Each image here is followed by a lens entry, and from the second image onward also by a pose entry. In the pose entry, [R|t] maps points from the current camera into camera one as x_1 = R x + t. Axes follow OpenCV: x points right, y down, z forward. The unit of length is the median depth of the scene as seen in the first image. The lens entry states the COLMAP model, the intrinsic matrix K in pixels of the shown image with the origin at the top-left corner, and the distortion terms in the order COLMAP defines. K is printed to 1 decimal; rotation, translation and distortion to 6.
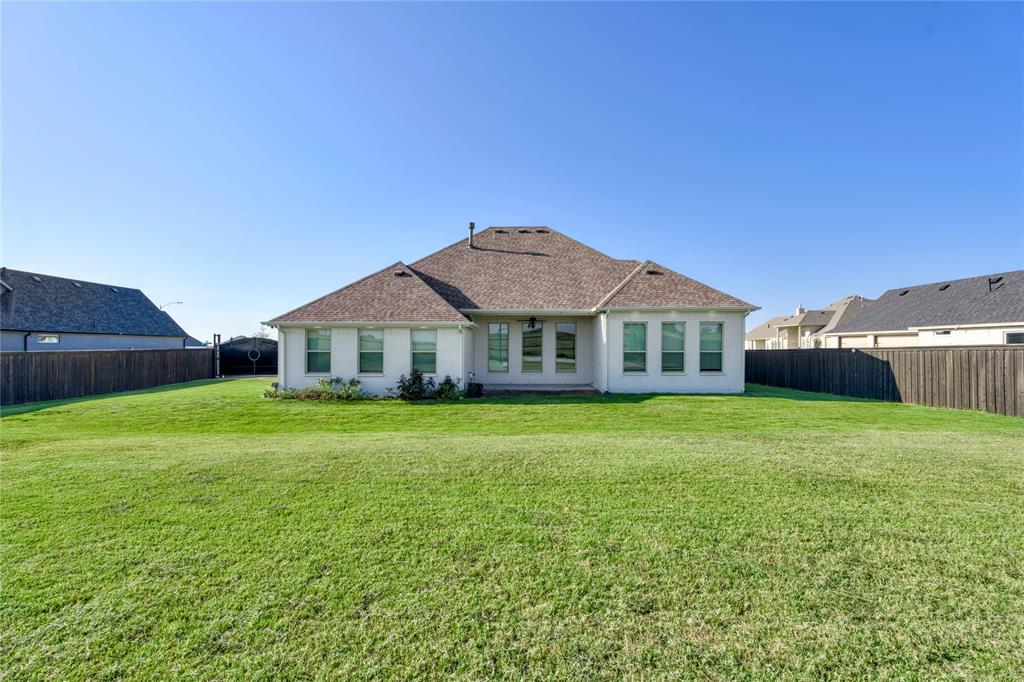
lens RADIAL K [[469.0, 0, 506.2], [0, 469.0, 348.4], [0, 0, 1]] dist [-0.002584, -0.000427]
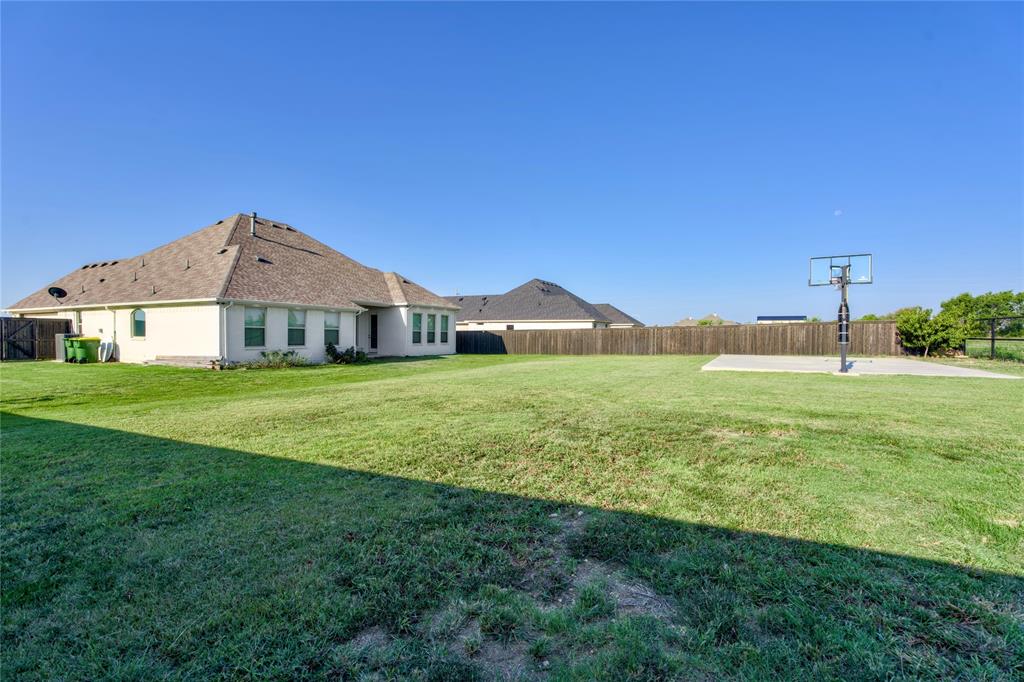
lens RADIAL K [[469.0, 0, 513.5], [0, 469.0, 338.8], [0, 0, 1]] dist [-0.002584, -0.000427]
pose [[0.453805, -0.002821, 0.891096, -1.054731], [-0.009648, 0.999921, 0.008079, 0.017827], [-0.891049, -0.012264, 0.453742, -0.061060]]
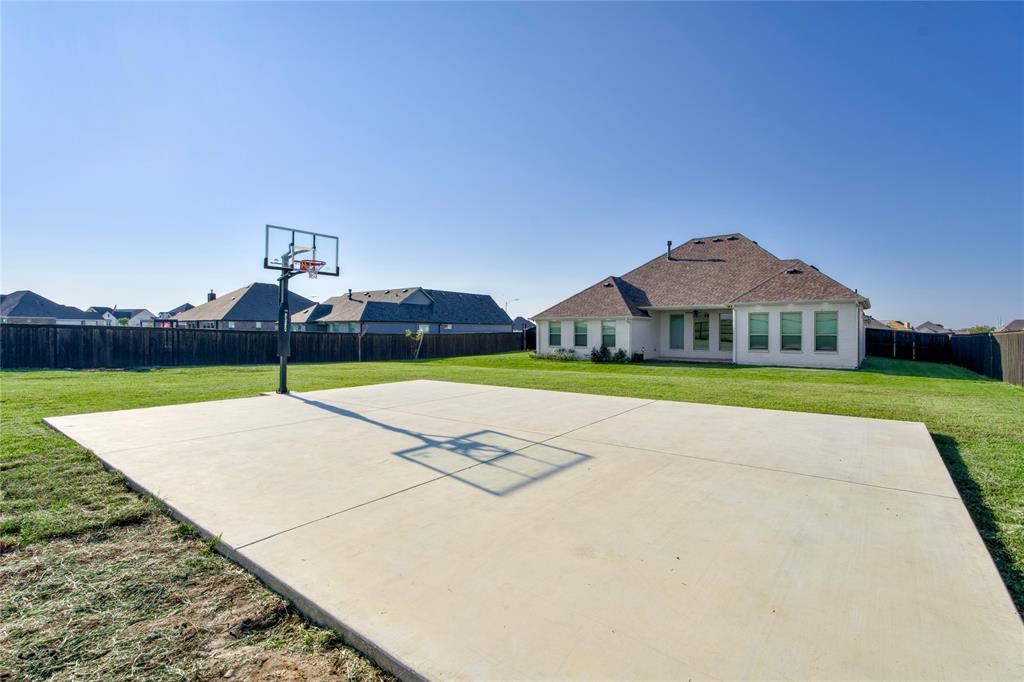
lens RADIAL K [[469.0, 0, 511.5], [0, 469.0, 335.8], [0, 0, 1]] dist [-0.002584, -0.000427]
pose [[0.799995, 0.006263, -0.599974, 0.516446], [-0.002278, 0.999970, 0.007400, 0.001581], [0.600003, -0.004553, 0.799985, -0.514292]]
